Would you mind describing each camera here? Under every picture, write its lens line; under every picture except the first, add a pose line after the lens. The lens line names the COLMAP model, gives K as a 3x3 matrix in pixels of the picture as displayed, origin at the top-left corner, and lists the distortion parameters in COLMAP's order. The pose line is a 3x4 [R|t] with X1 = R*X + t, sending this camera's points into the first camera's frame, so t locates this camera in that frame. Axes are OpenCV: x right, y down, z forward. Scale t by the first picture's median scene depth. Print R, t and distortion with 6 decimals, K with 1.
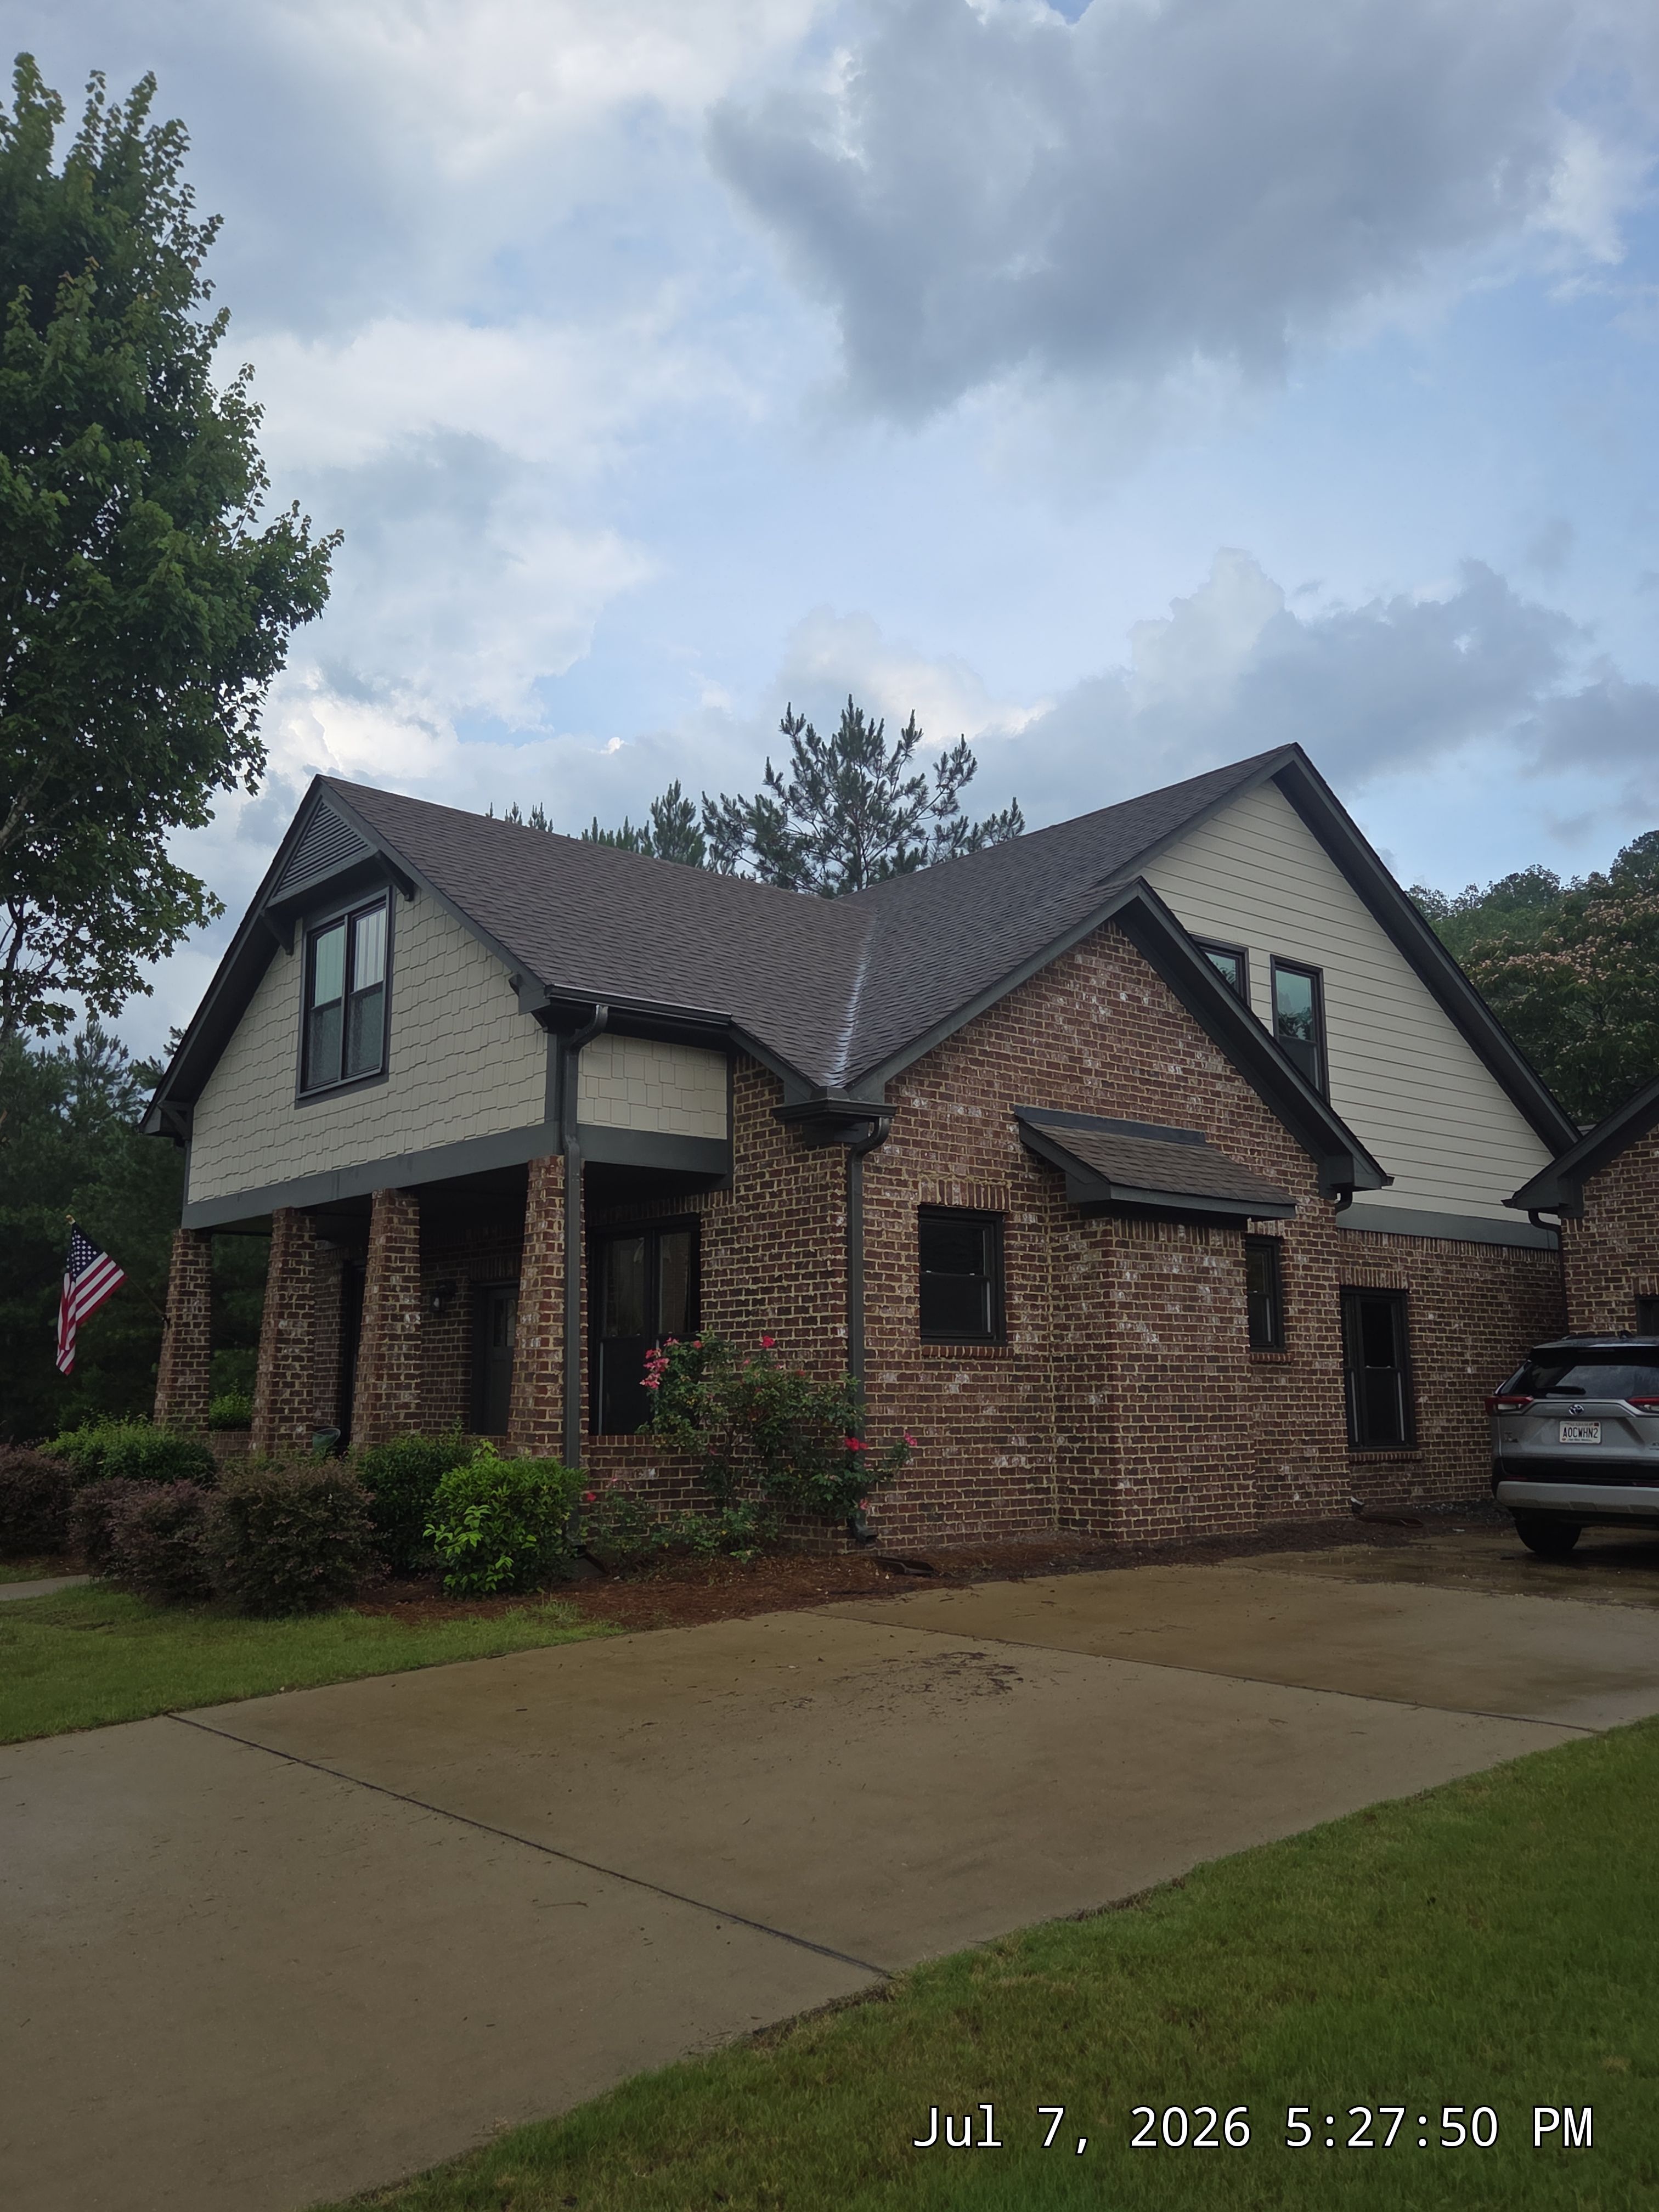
lens RADIAL K [[1703.8, 0, 828.2], [0, 1703.8, 1096.5], [0, 0, 1]] dist [0.012152, 0.000023]
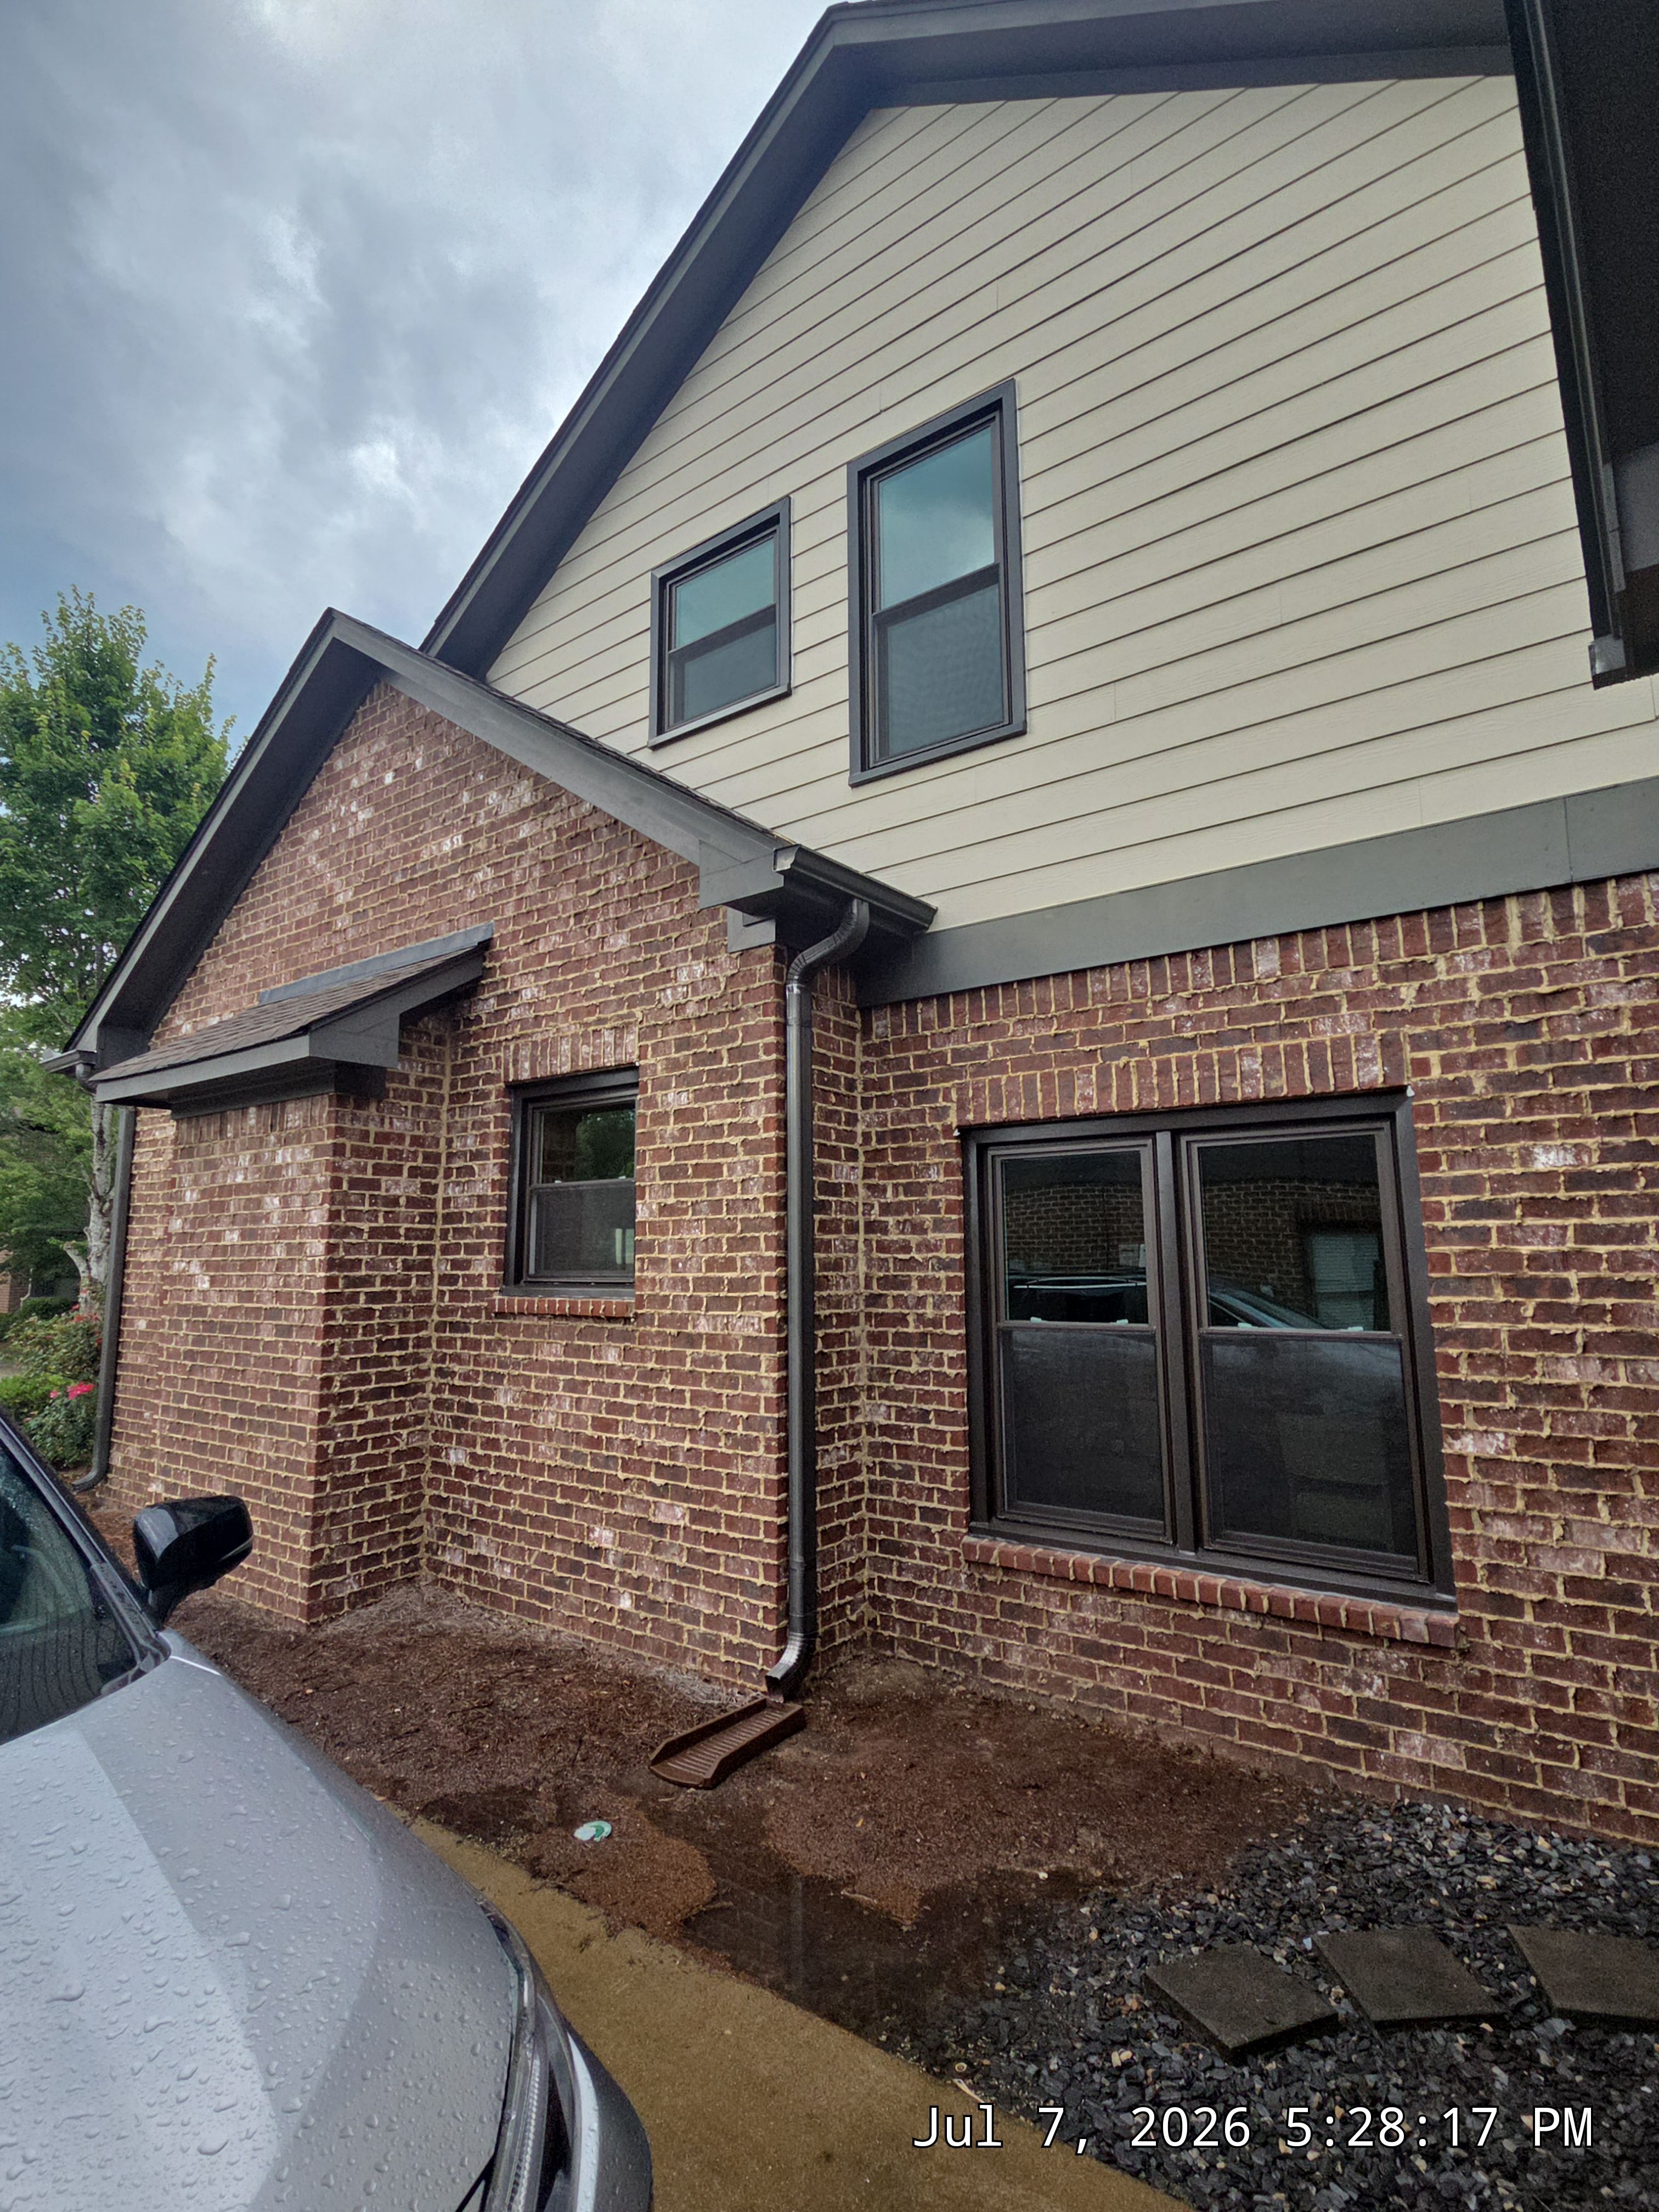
lens RADIAL K [[1127.4, 0, 824.6], [0, 1127.4, 1105.0], [0, 0, 1]] dist [0.002062, 0.000611]
pose [[0.224623, -0.134334, -0.965142, 0.602792], [0.173298, 0.980170, -0.096093, 0.137716], [0.958912, -0.145673, 0.243449, 0.988029]]
